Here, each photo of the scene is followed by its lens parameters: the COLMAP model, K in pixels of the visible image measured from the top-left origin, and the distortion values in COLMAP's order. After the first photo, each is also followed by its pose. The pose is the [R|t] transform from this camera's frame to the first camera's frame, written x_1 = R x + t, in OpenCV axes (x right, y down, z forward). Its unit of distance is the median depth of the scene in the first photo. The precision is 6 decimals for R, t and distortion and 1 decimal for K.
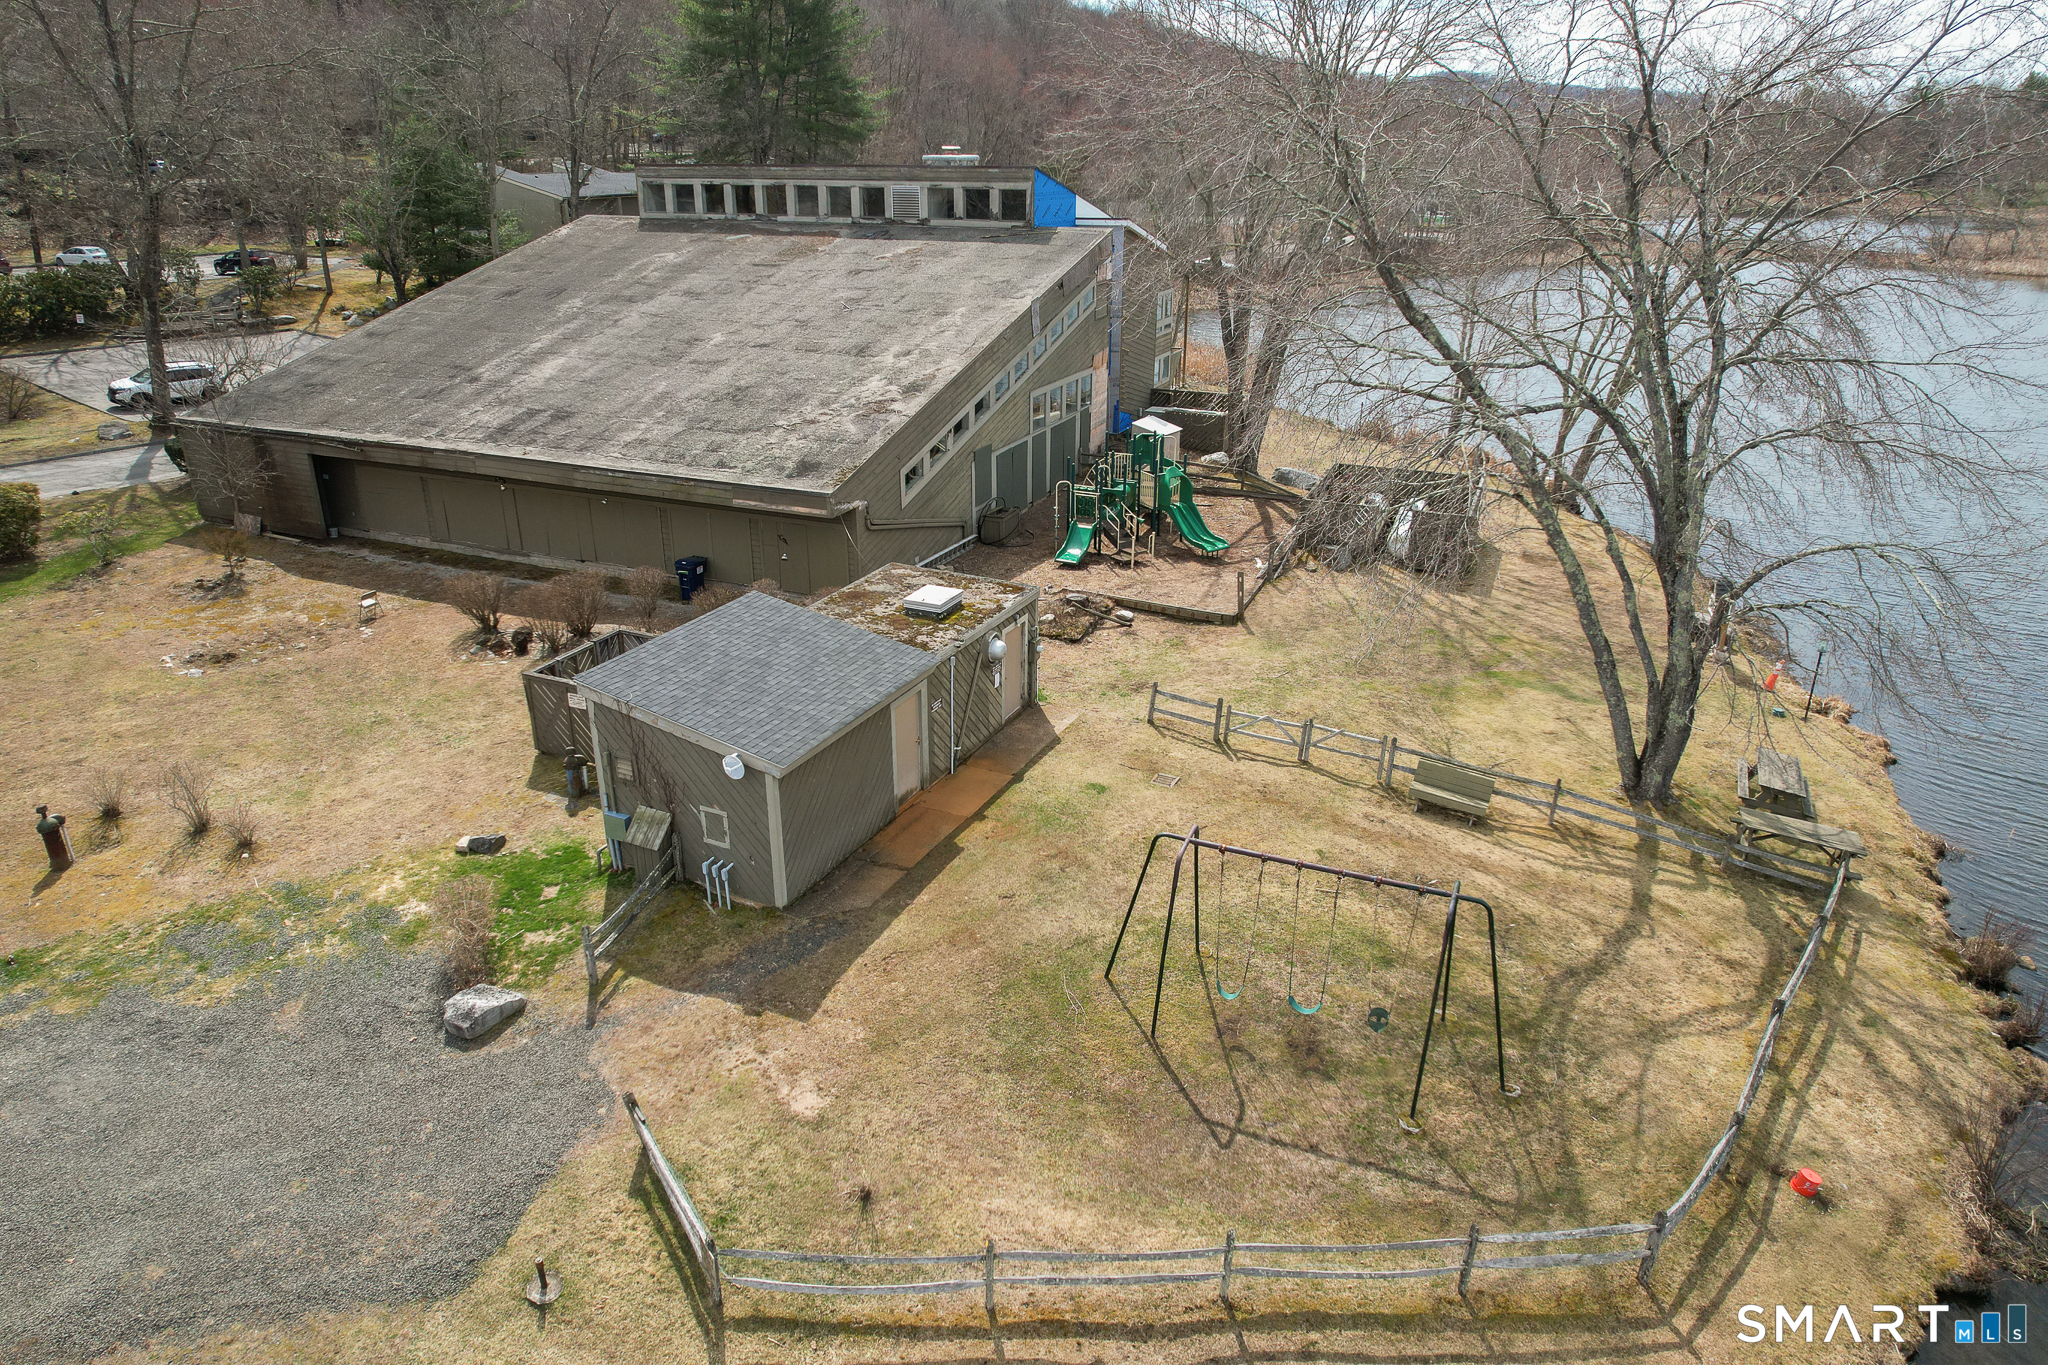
lens RADIAL K [[1314.6, 0, 1027.0], [0, 1314.6, 722.3], [0, 0, 1]] dist [-0.074746, 0.074539]
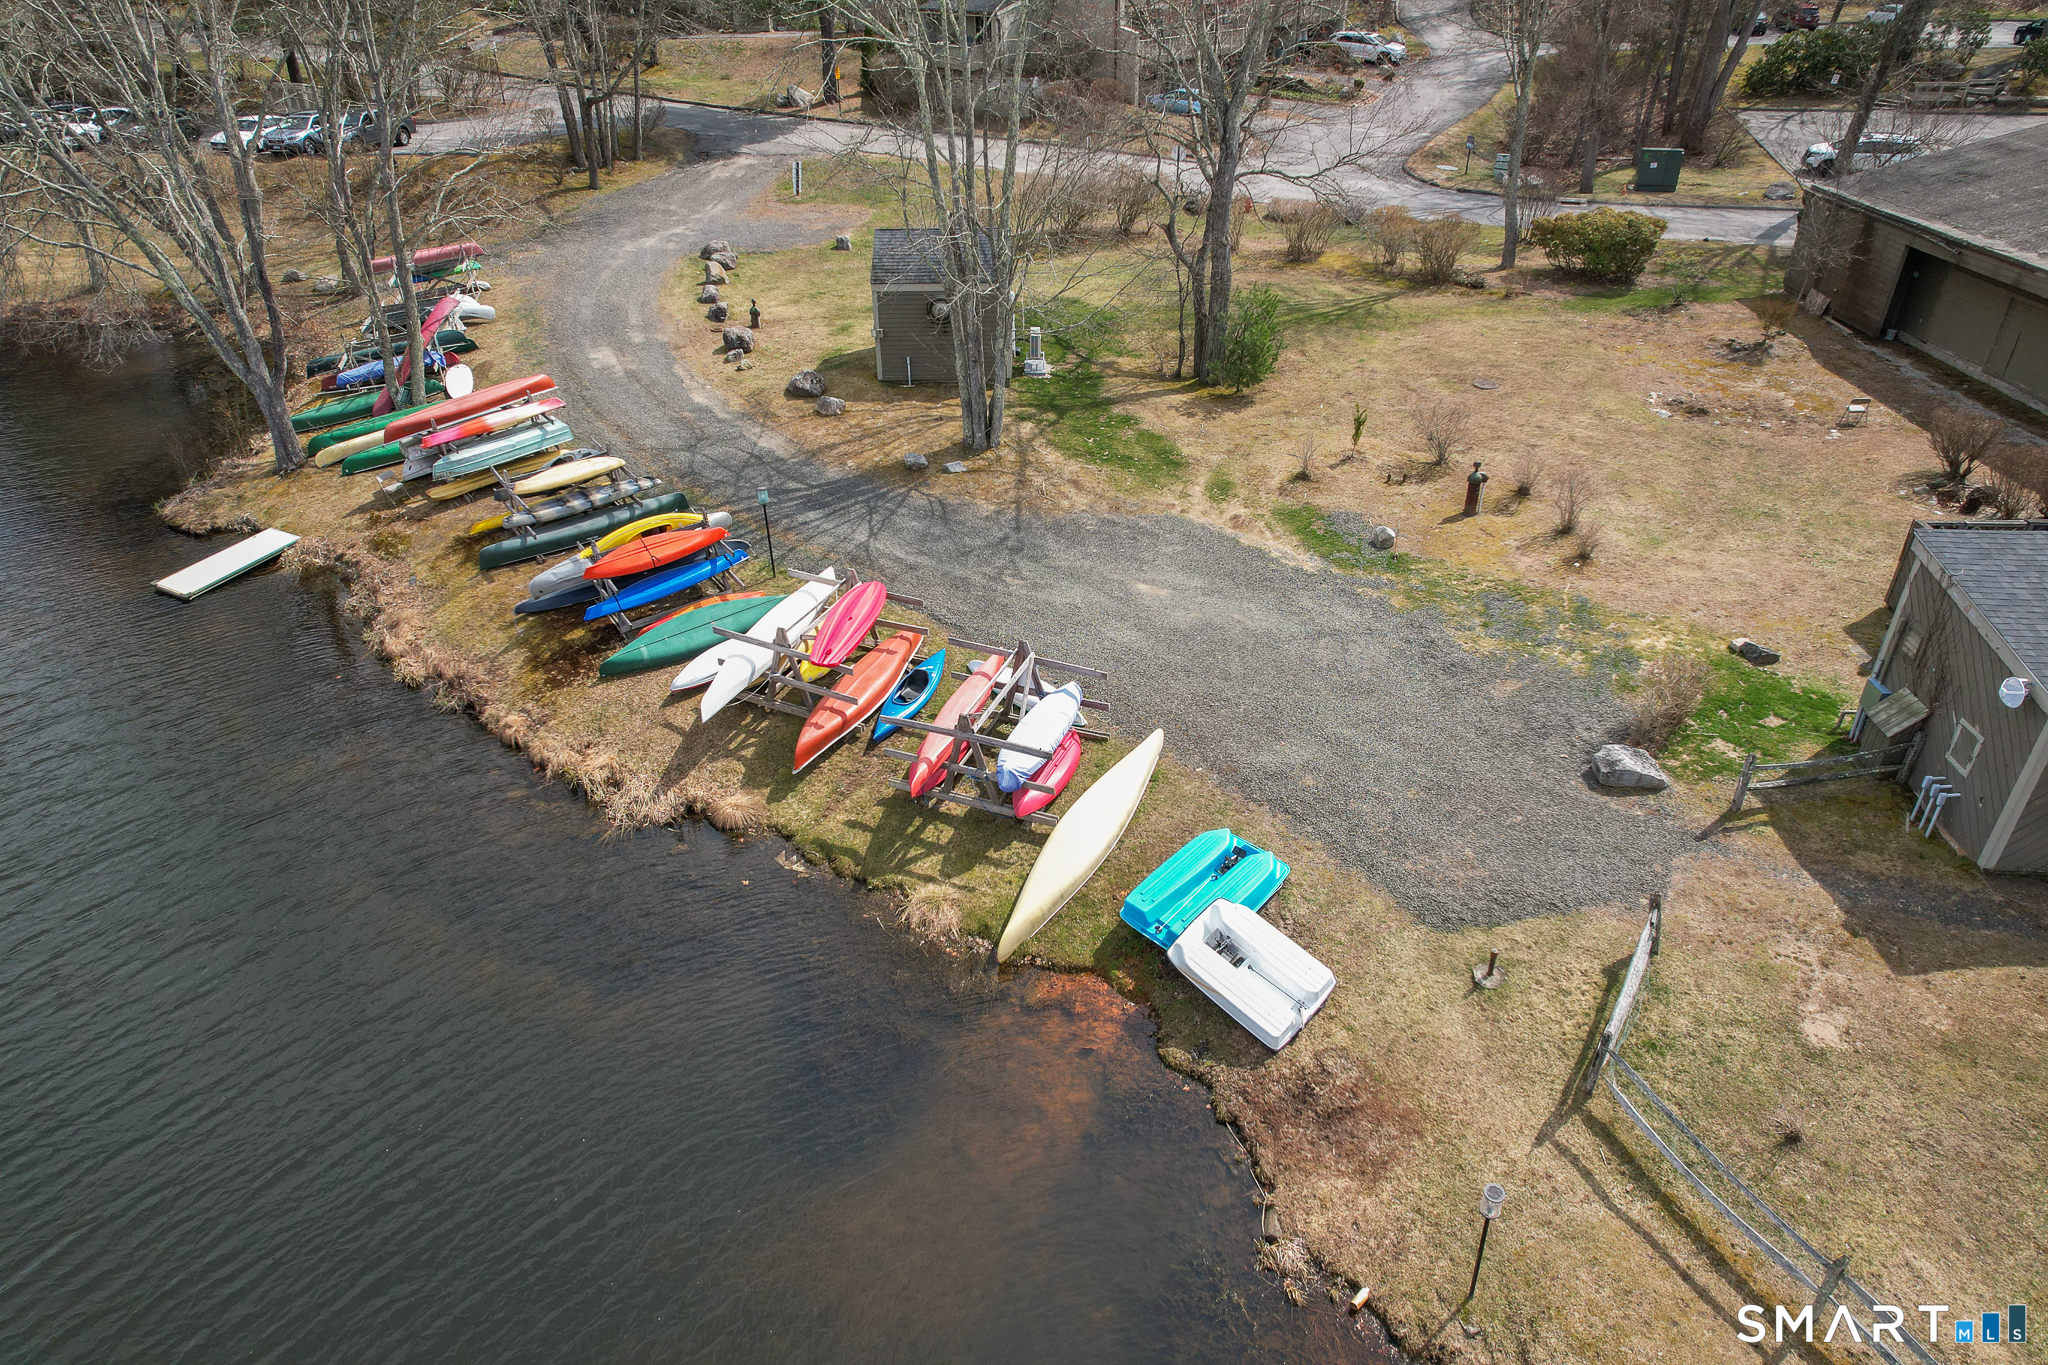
lens RADIAL K [[1314.6, 0, 1027.0], [0, 1314.6, 722.3], [0, 0, 1]] dist [-0.074746, 0.074539]
pose [[0.371067, 0.493639, -0.786530, 0.197730], [-0.370715, 0.855327, 0.361921, -0.014280], [0.851399, 0.157281, 0.500383, 0.028569]]
